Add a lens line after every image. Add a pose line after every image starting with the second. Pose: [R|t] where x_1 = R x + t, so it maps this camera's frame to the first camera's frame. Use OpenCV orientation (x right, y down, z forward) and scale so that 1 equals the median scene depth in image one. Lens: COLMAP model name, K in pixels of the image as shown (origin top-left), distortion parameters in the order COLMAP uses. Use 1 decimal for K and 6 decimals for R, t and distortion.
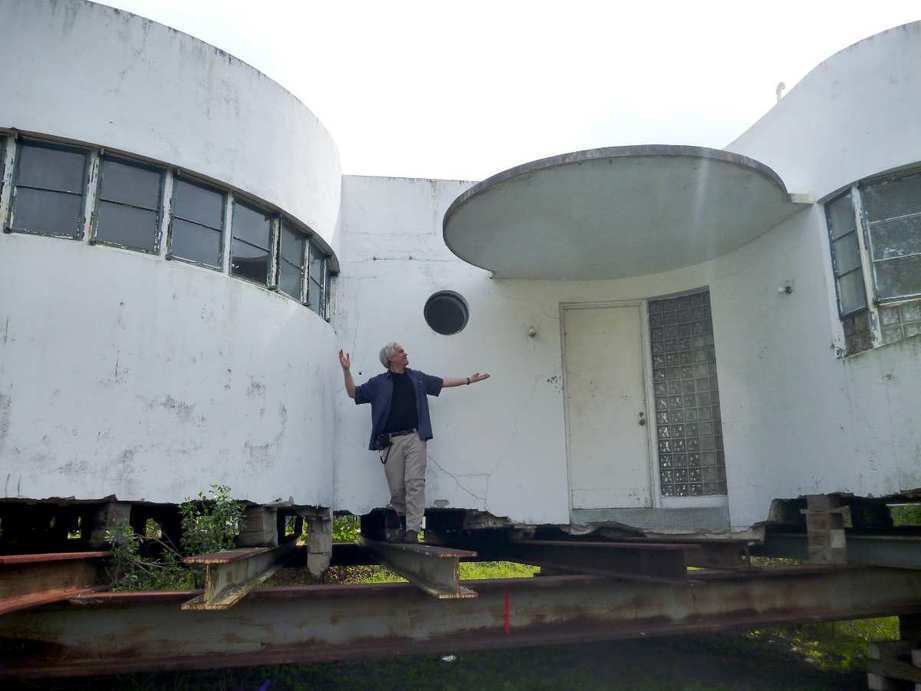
lens RADIAL K [[761.3, 0, 458.1], [0, 761.3, 346.9], [0, 0, 1]] dist [-0.028484, -0.007012]
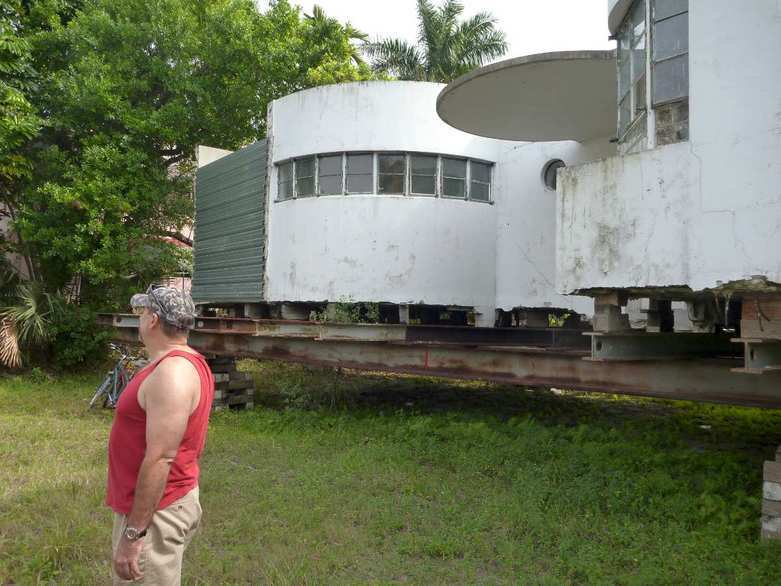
lens RADIAL K [[645.6, 0, 388.5], [0, 645.6, 294.2], [0, 0, 1]] dist [-0.028484, -0.007012]
pose [[0.481566, -0.008336, -0.876370, 1.360375], [0.168581, 0.982162, 0.083293, 0.034055], [0.860044, -0.187851, 0.474381, 0.161482]]
